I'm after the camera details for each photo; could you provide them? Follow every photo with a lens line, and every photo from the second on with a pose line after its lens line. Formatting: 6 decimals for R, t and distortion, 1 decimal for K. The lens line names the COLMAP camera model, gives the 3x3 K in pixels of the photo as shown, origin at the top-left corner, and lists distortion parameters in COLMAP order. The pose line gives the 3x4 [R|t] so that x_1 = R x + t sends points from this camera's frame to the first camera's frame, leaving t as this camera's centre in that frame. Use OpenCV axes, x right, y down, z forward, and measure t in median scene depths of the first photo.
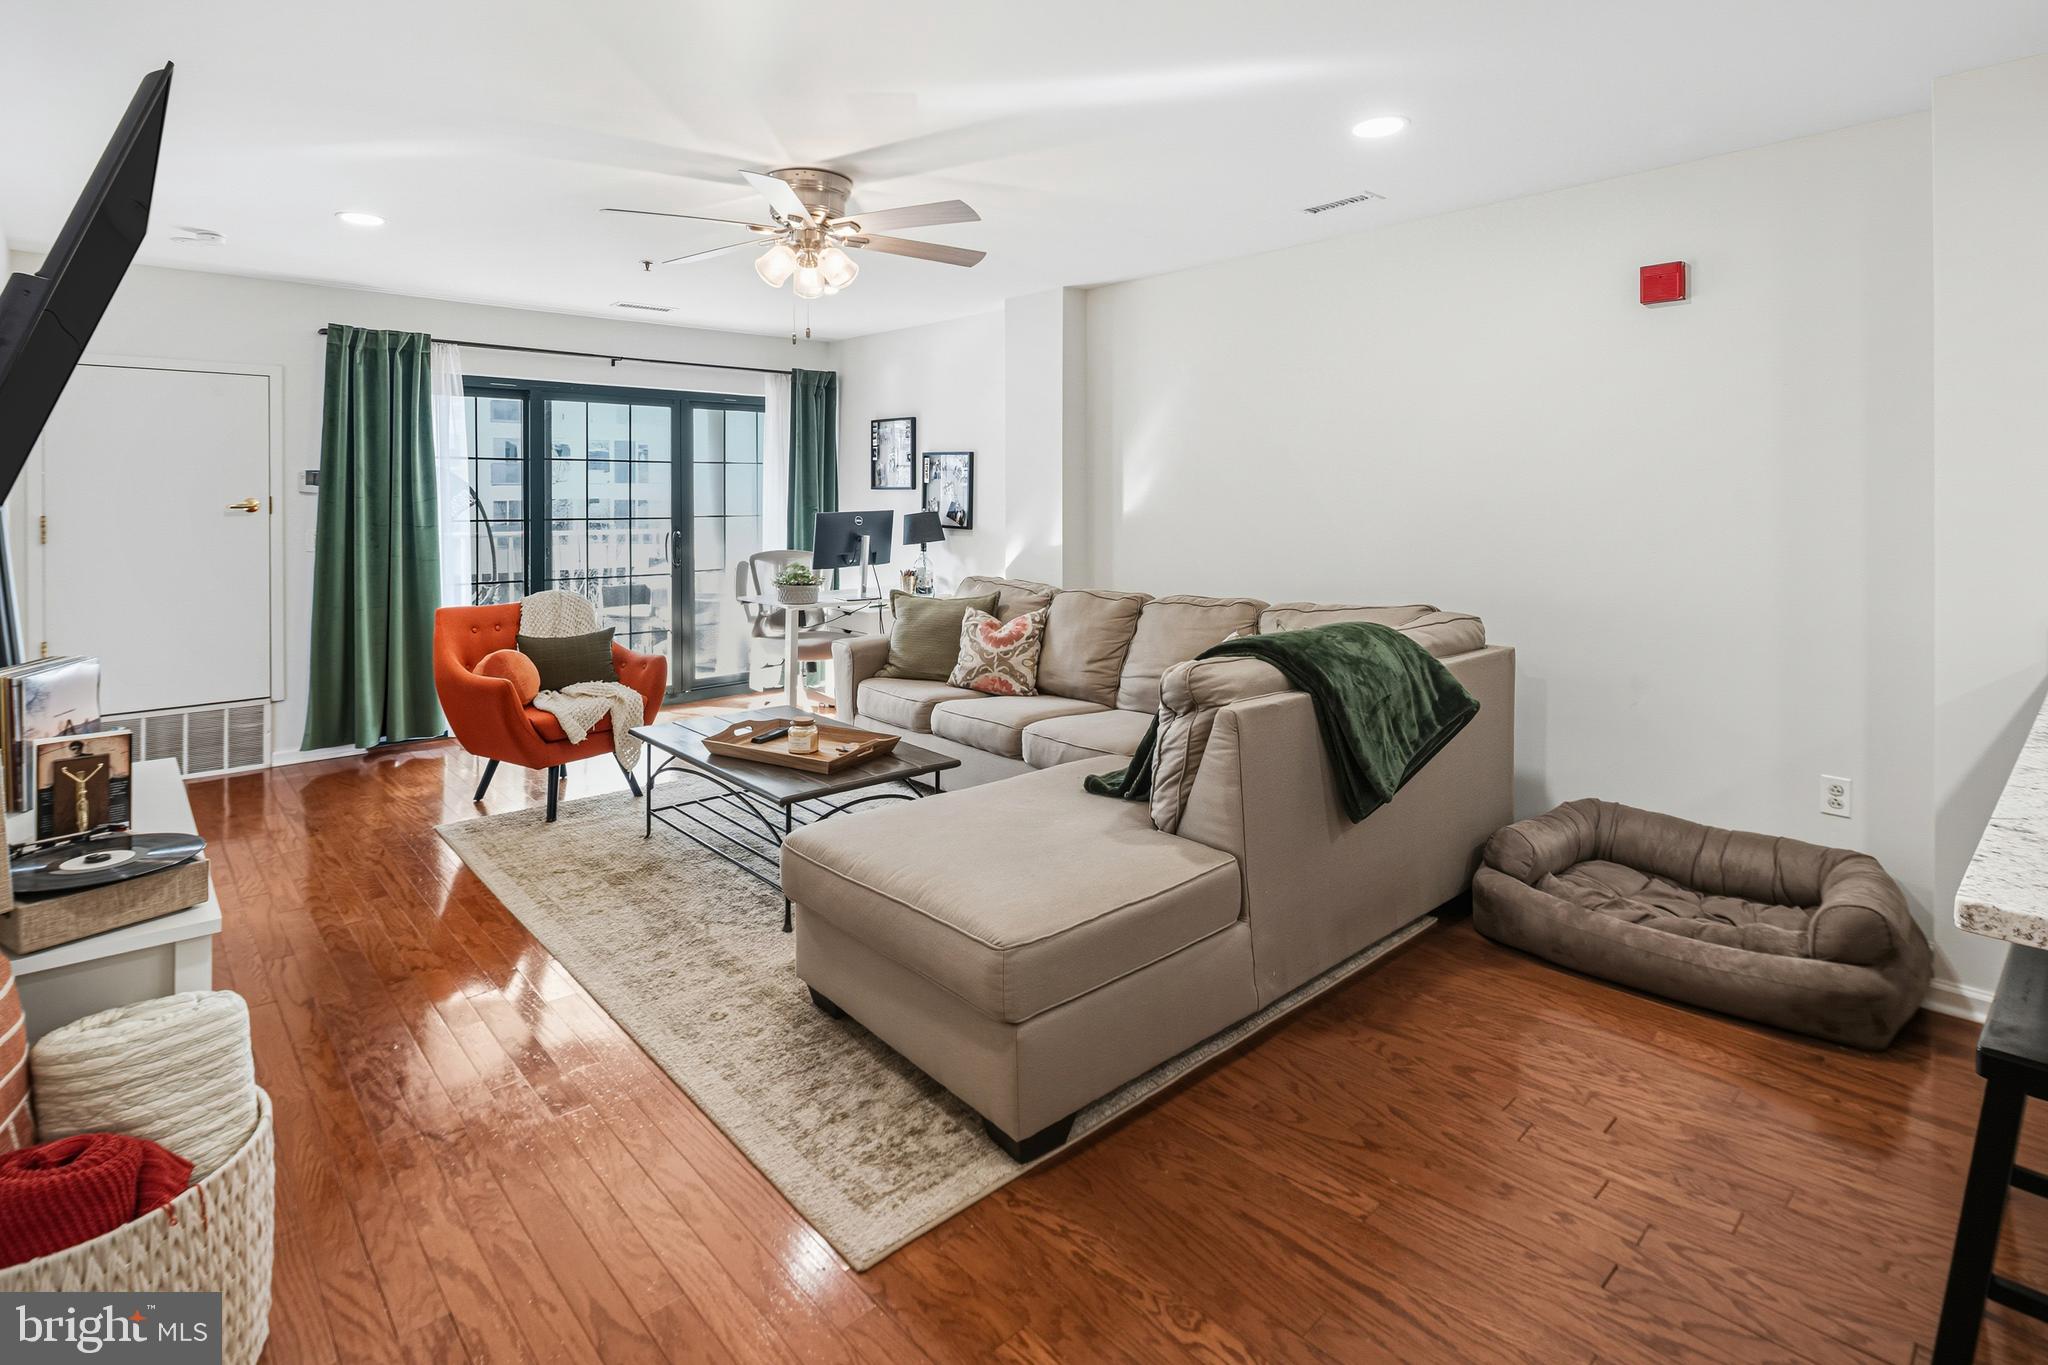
lens RADIAL K [[1013.2, 0, 1004.9], [0, 1013.2, 502.0], [0, 0, 1]] dist [0.002794, -0.004911]
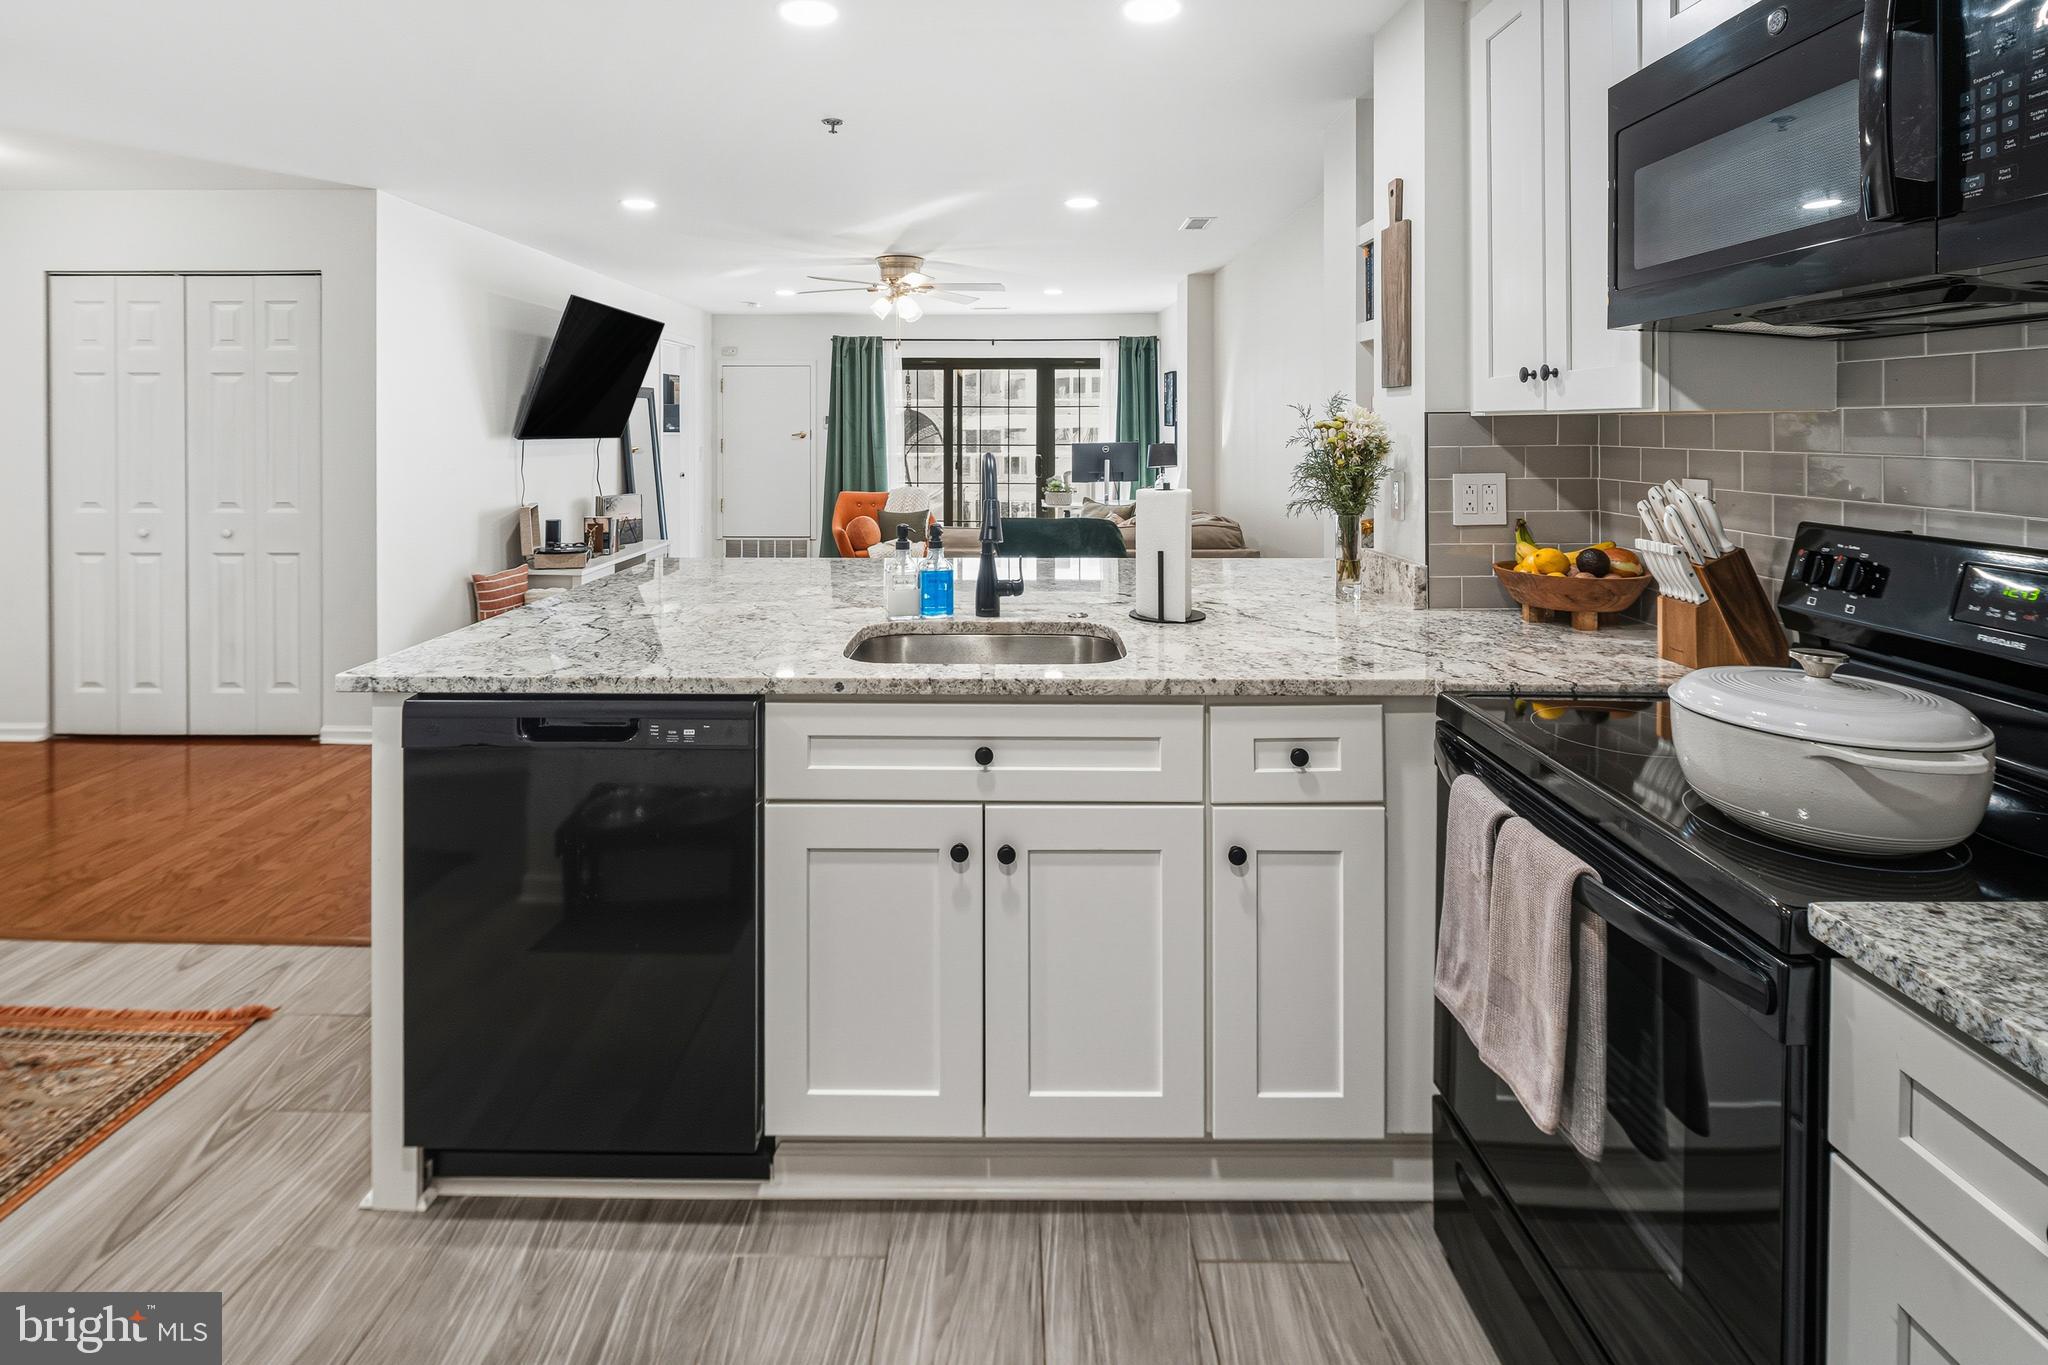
lens RADIAL K [[1013.2, 0, 1003.2], [0, 1013.2, 430.8], [0, 0, 1]] dist [0.002794, -0.004911]
pose [[0.739619, 0.007803, -0.672981, 0.829326], [-0.007808, 0.999965, 0.003013, -0.011854], [0.672981, 0.003027, 0.739654, -0.153630]]
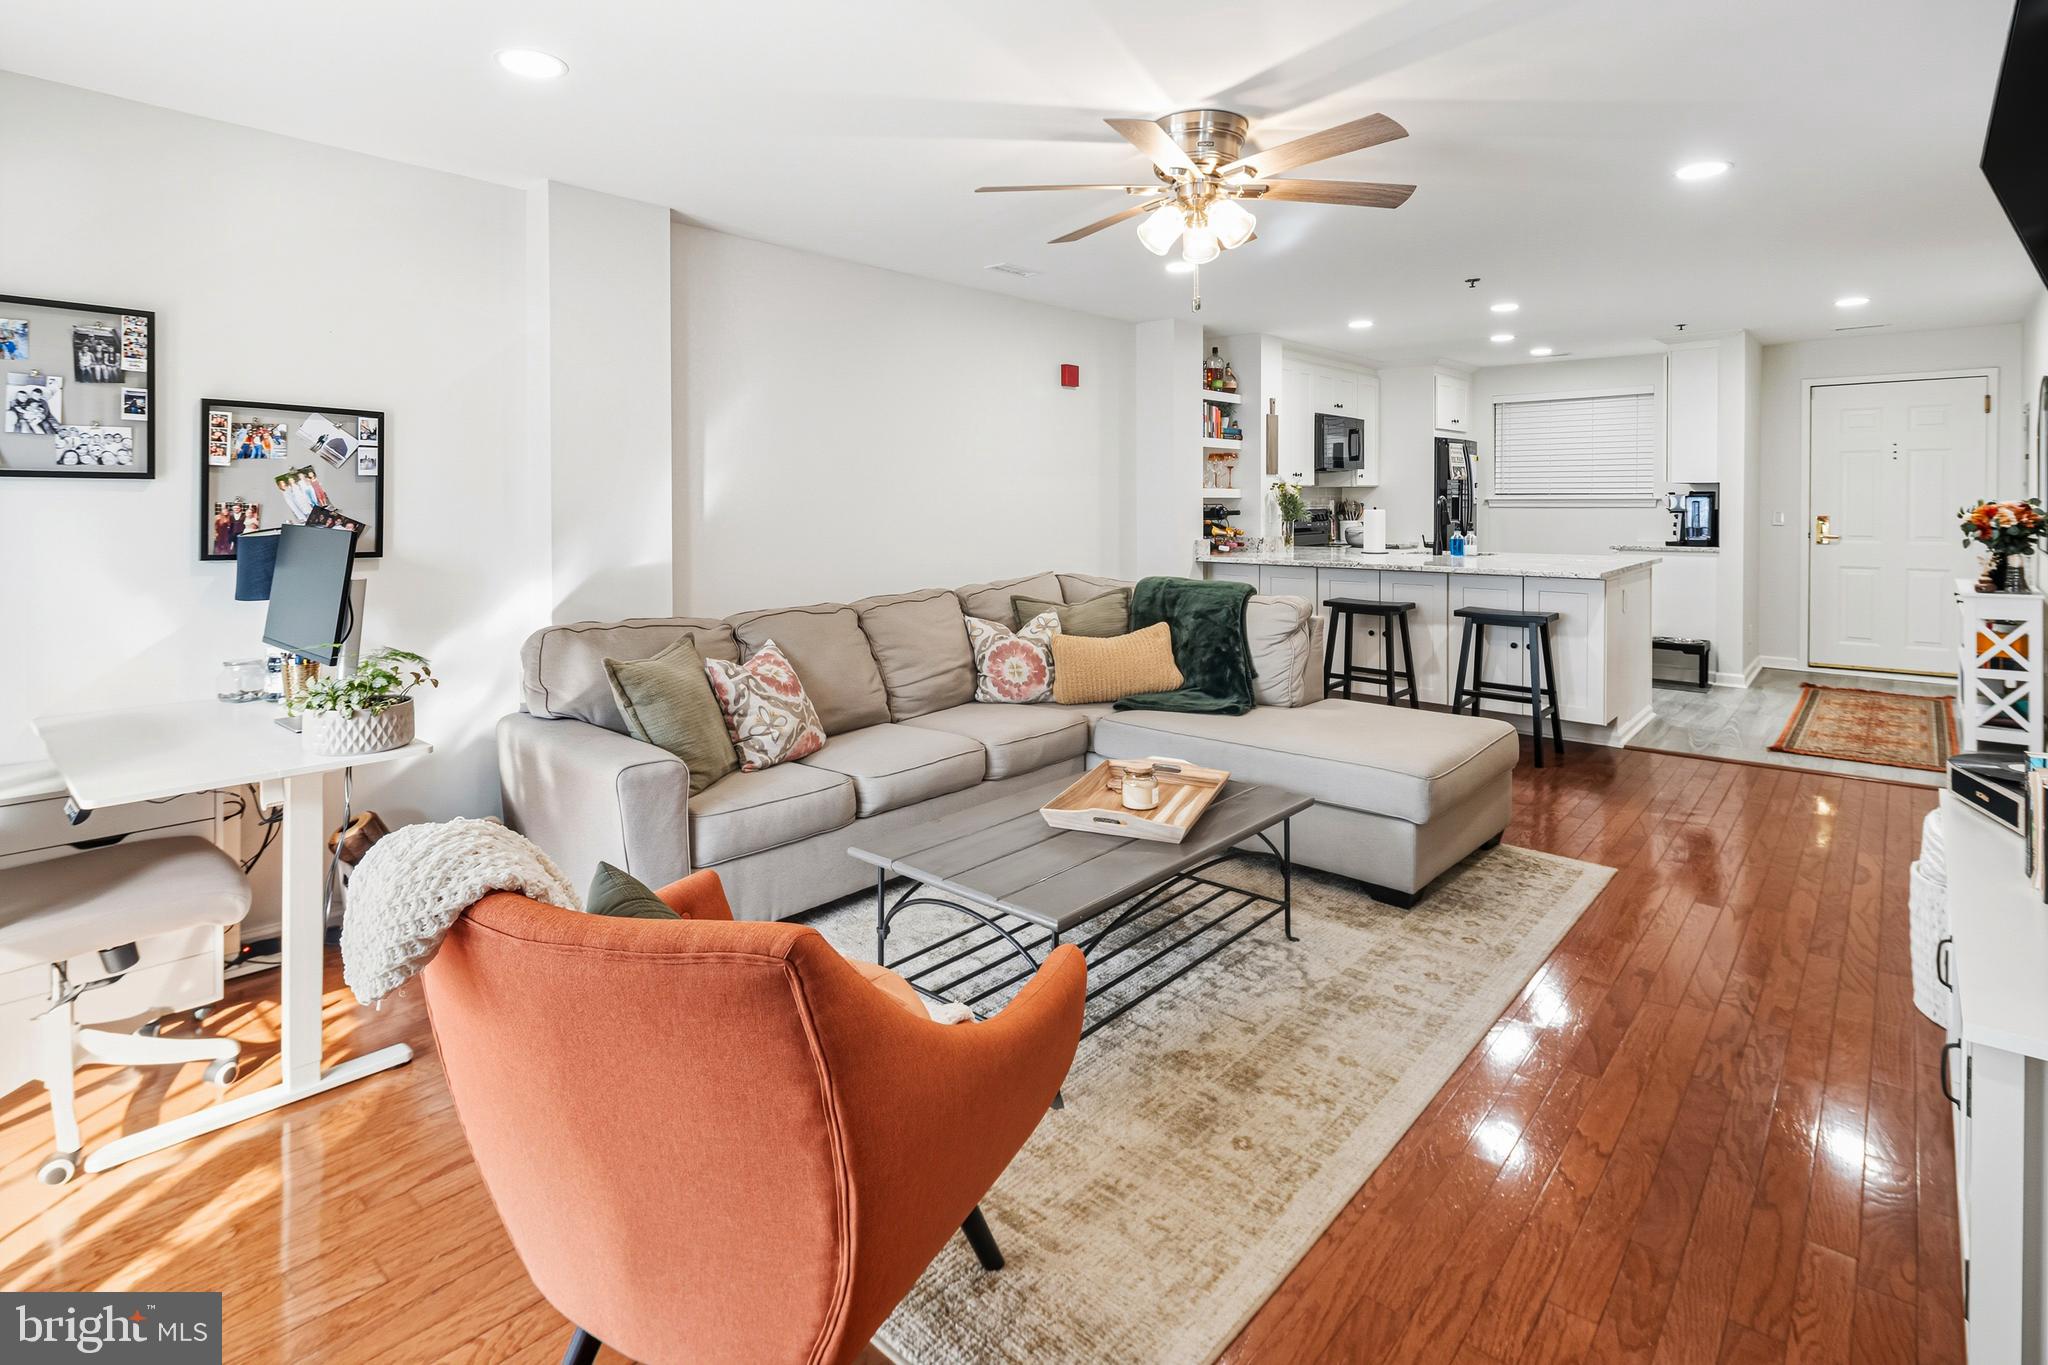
lens RADIAL K [[1013.2, 0, 994.6], [0, 1013.2, 519.9], [0, 0, 1]] dist [0.002794, -0.004911]
pose [[-0.107556, -0.017315, 0.994048, -0.755890], [0.008913, 0.999791, 0.018380, 0.000863], [-0.994159, 0.010836, -0.107379, 0.915025]]
